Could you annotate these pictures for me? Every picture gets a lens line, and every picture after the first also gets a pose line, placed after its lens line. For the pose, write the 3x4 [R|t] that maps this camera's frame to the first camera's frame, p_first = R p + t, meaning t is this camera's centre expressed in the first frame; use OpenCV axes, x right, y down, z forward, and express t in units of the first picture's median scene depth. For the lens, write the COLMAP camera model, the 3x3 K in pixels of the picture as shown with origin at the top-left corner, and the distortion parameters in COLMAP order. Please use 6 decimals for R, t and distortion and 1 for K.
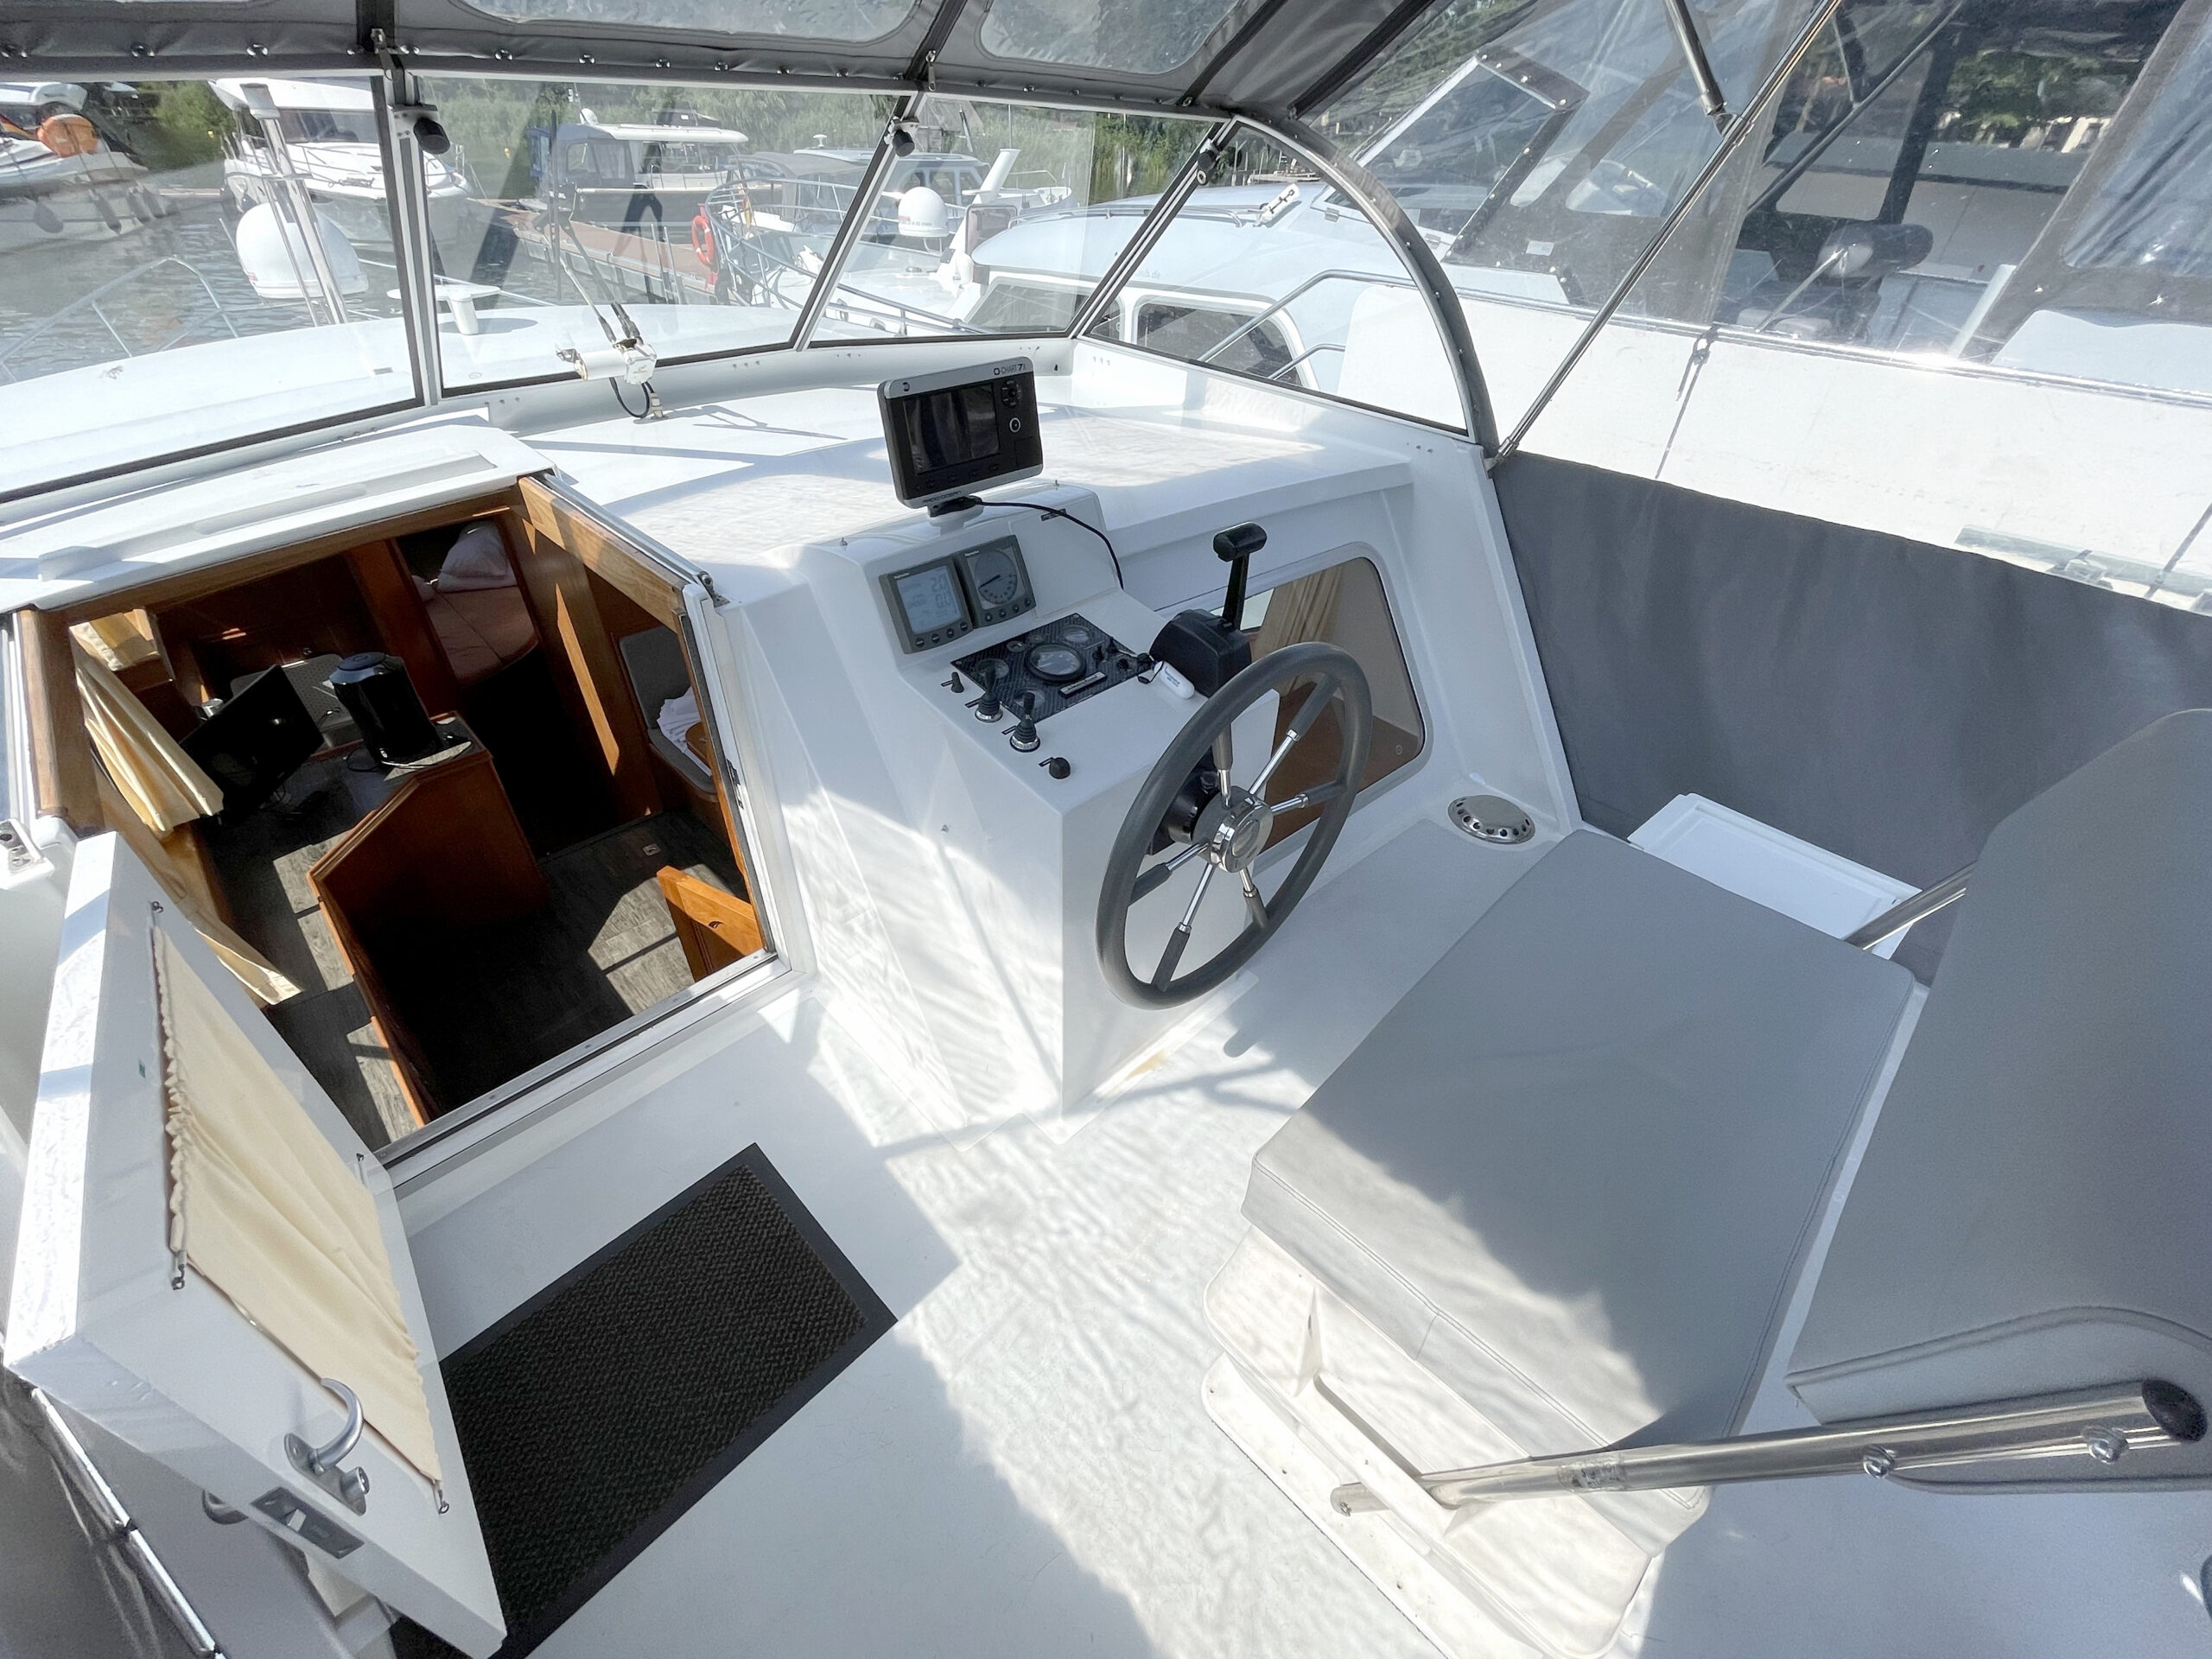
lens RADIAL K [[909.6, 0, 1099.8], [0, 909.6, 857.4], [0, 0, 1]] dist [-0.009804, 0.008366]
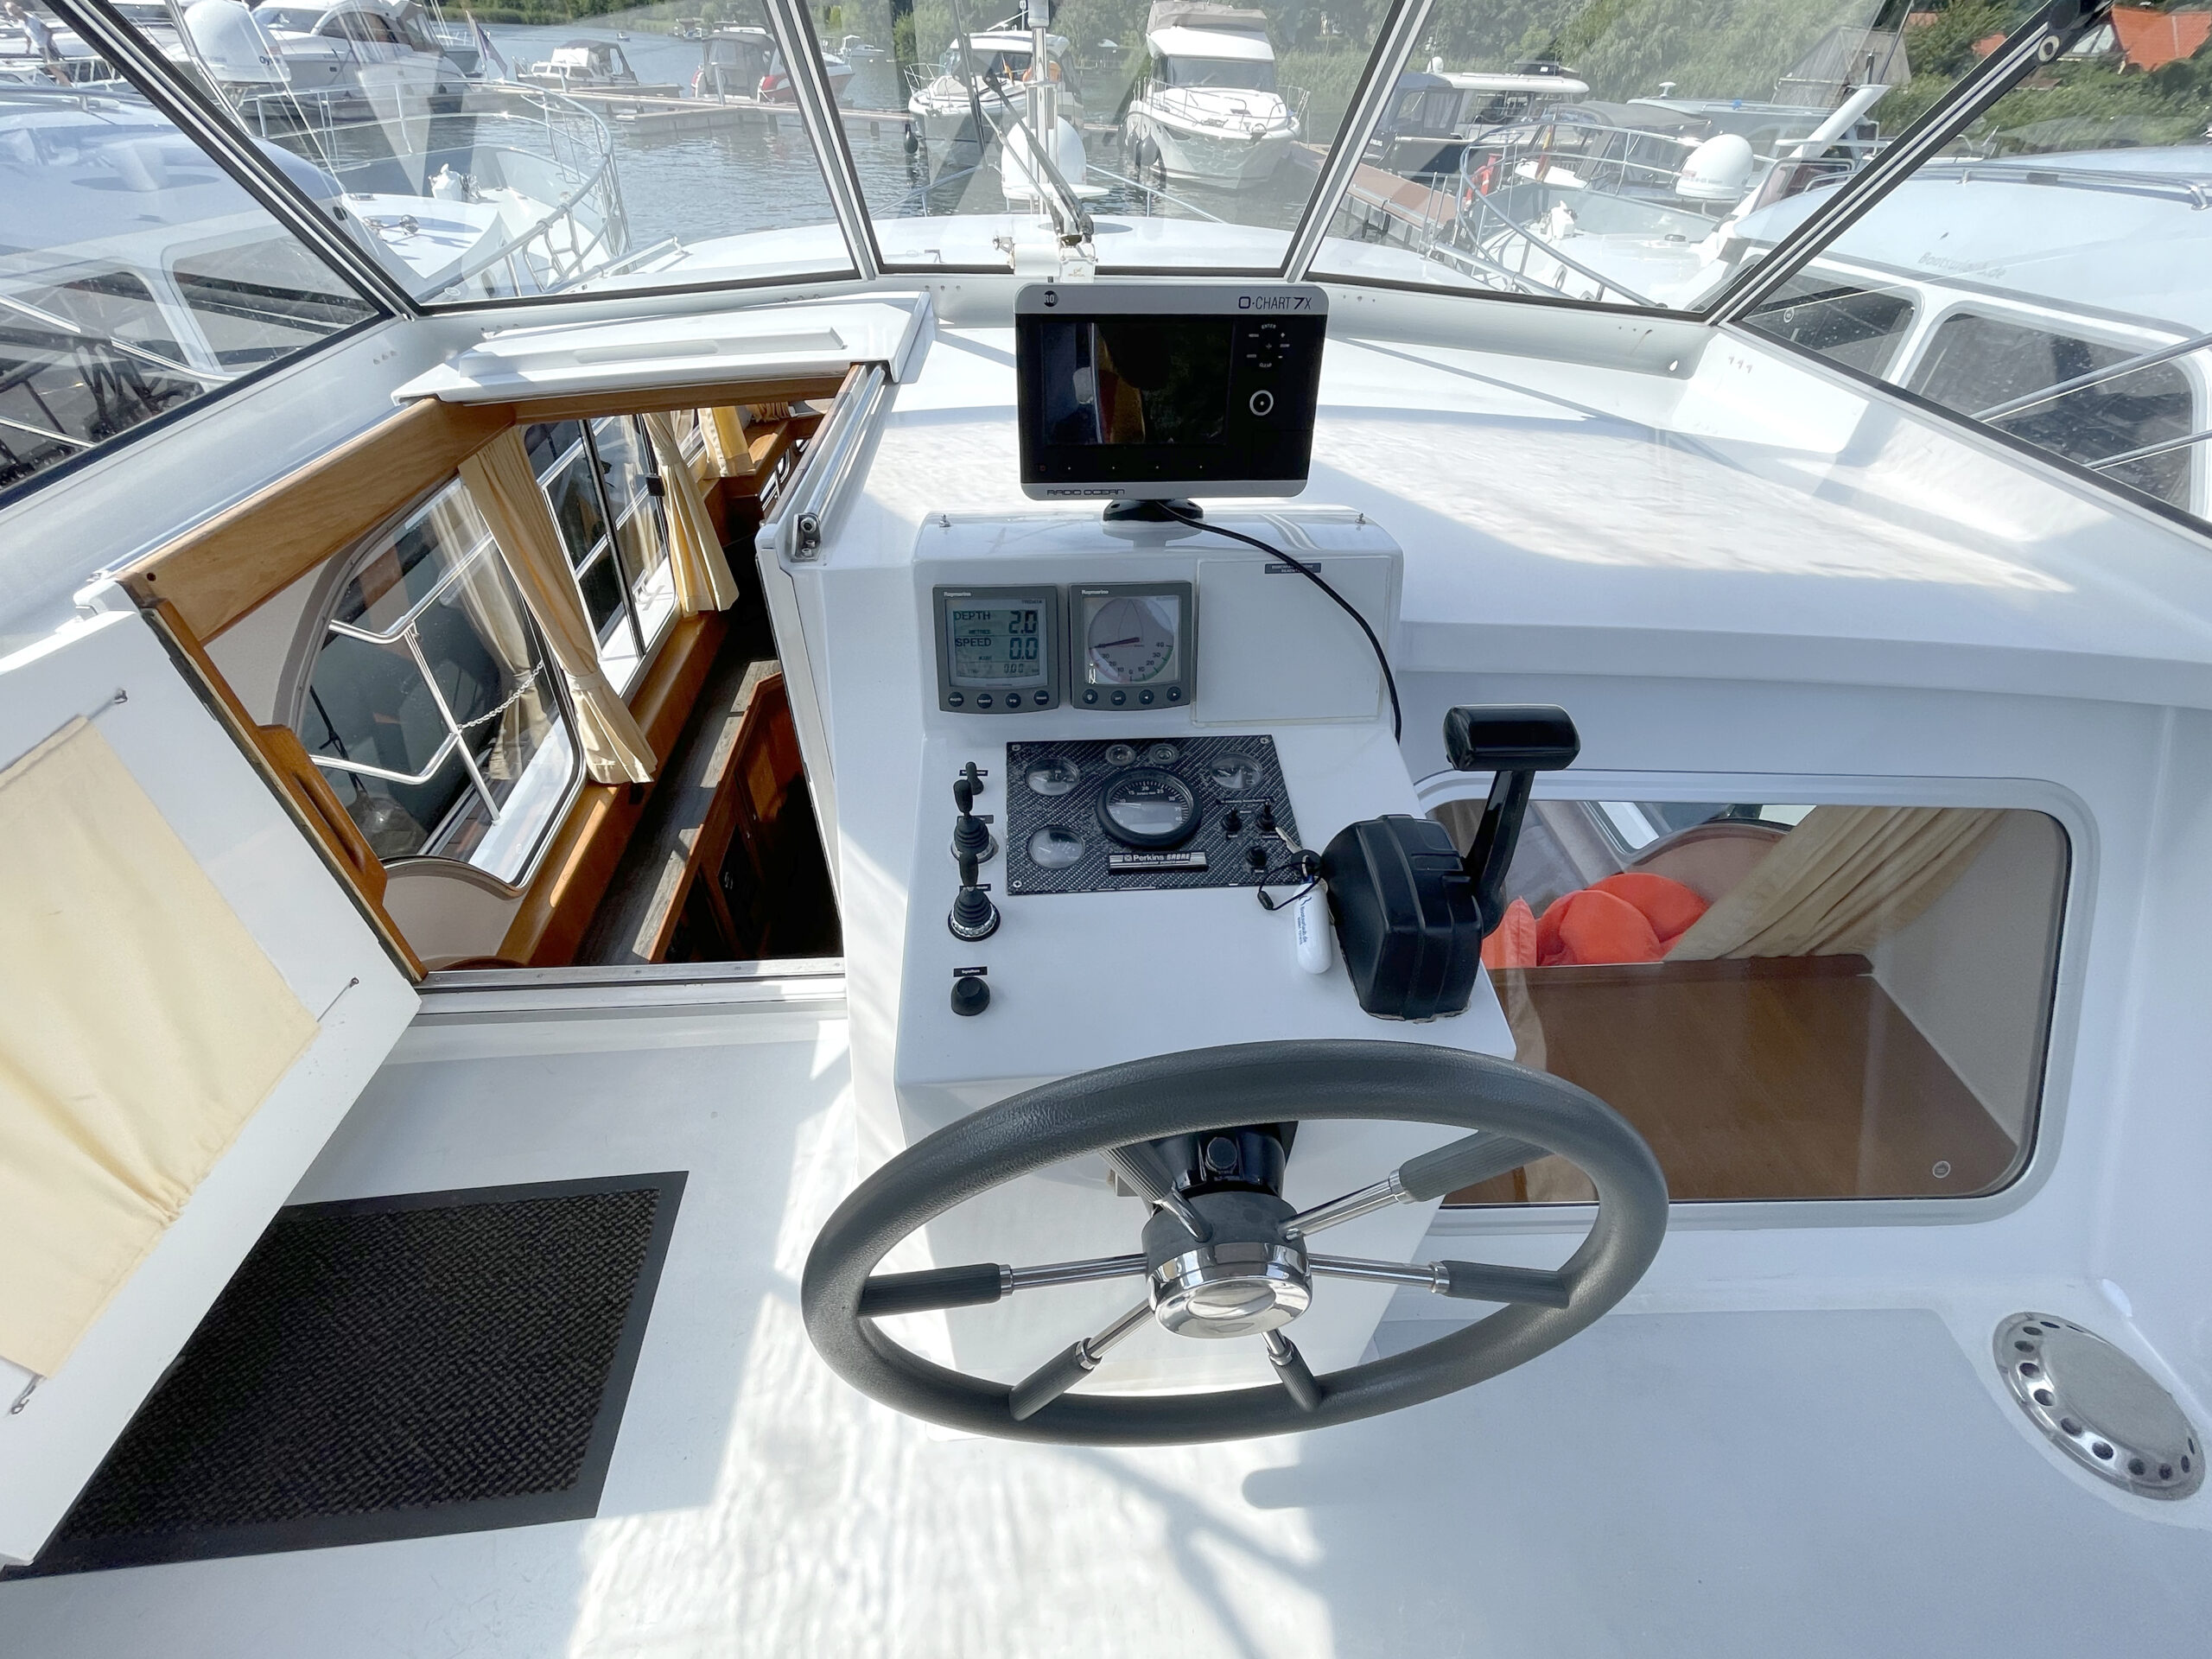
lens RADIAL K [[909.6, 0, 1099.8], [0, 909.6, 857.4], [0, 0, 1]] dist [-0.009804, 0.008366]
pose [[0.762079, 0.429461, -0.484560, 0.197844], [-0.415713, 0.898288, 0.142342, -0.222576], [0.496405, 0.092962, 0.863099, 0.416387]]
